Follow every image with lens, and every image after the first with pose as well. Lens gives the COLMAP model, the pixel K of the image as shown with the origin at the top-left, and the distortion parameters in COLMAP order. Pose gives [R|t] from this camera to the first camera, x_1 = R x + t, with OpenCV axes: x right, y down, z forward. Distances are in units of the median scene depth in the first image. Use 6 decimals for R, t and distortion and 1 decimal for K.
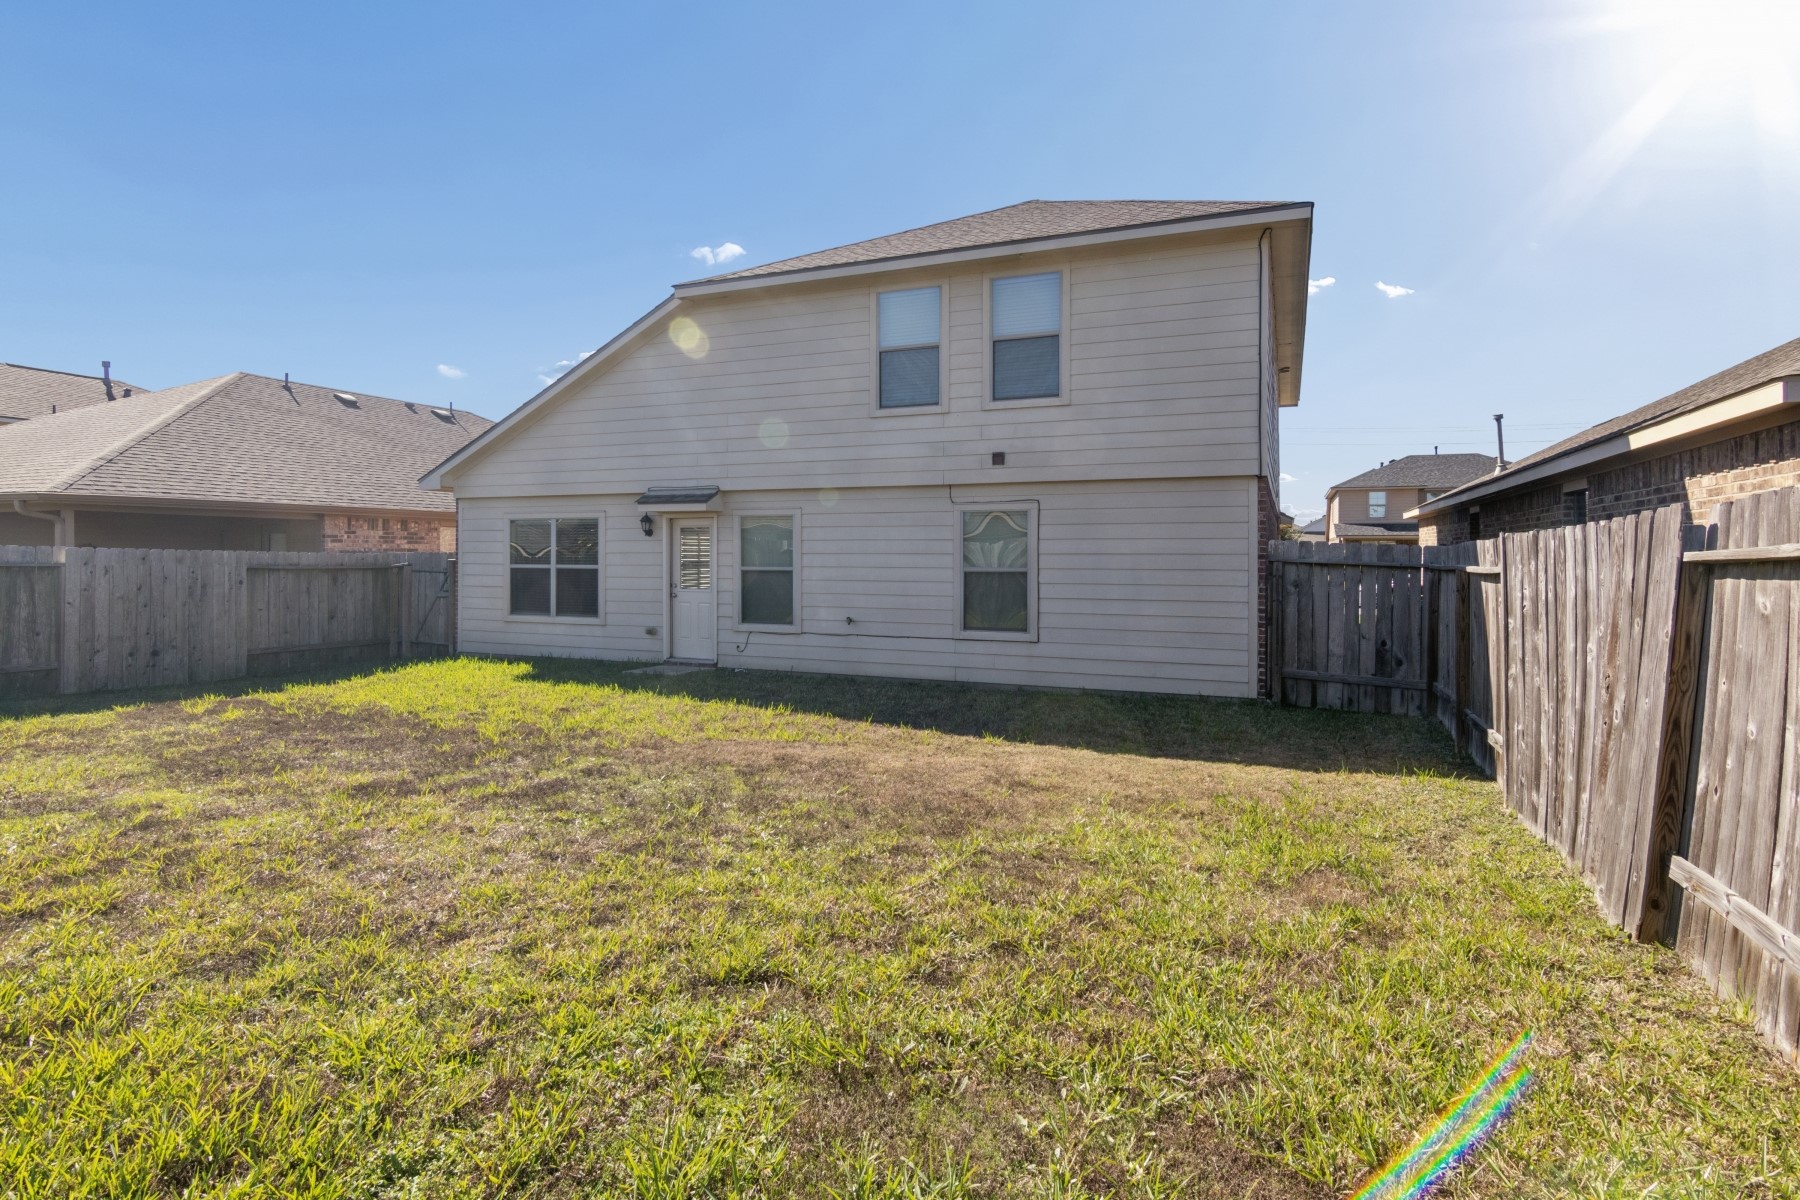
lens RADIAL K [[894.7, 0, 901.4], [0, 894.7, 571.0], [0, 0, 1]] dist [0.000438, 0.000030]
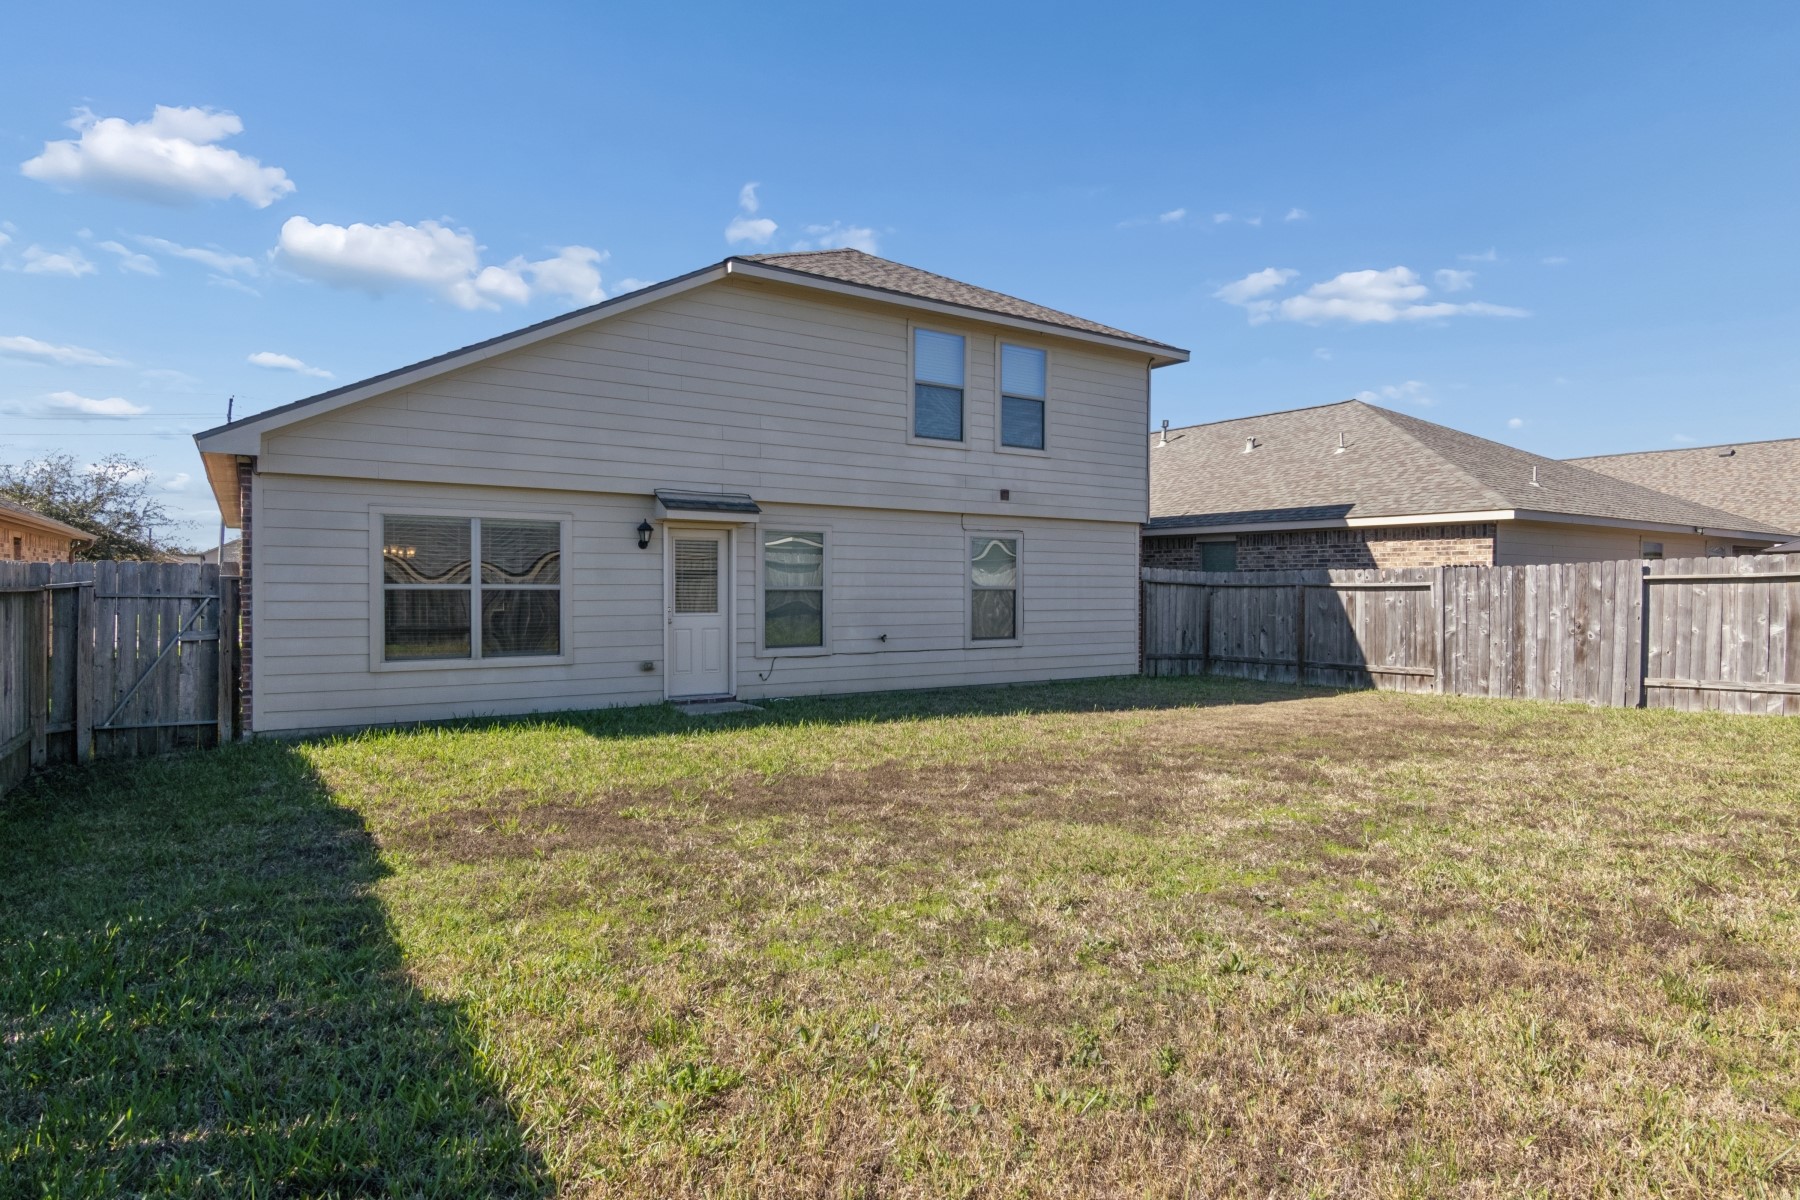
lens RADIAL K [[981.6, 0, 900.0], [0, 981.6, 600.0], [0, 0, 1]] dist [0.004677, 0.000727]
pose [[0.563051, -0.016124, 0.826265, -0.964641], [0.005100, 0.999858, 0.016036, -0.006333], [-0.826407, -0.004815, 0.563053, 0.343862]]
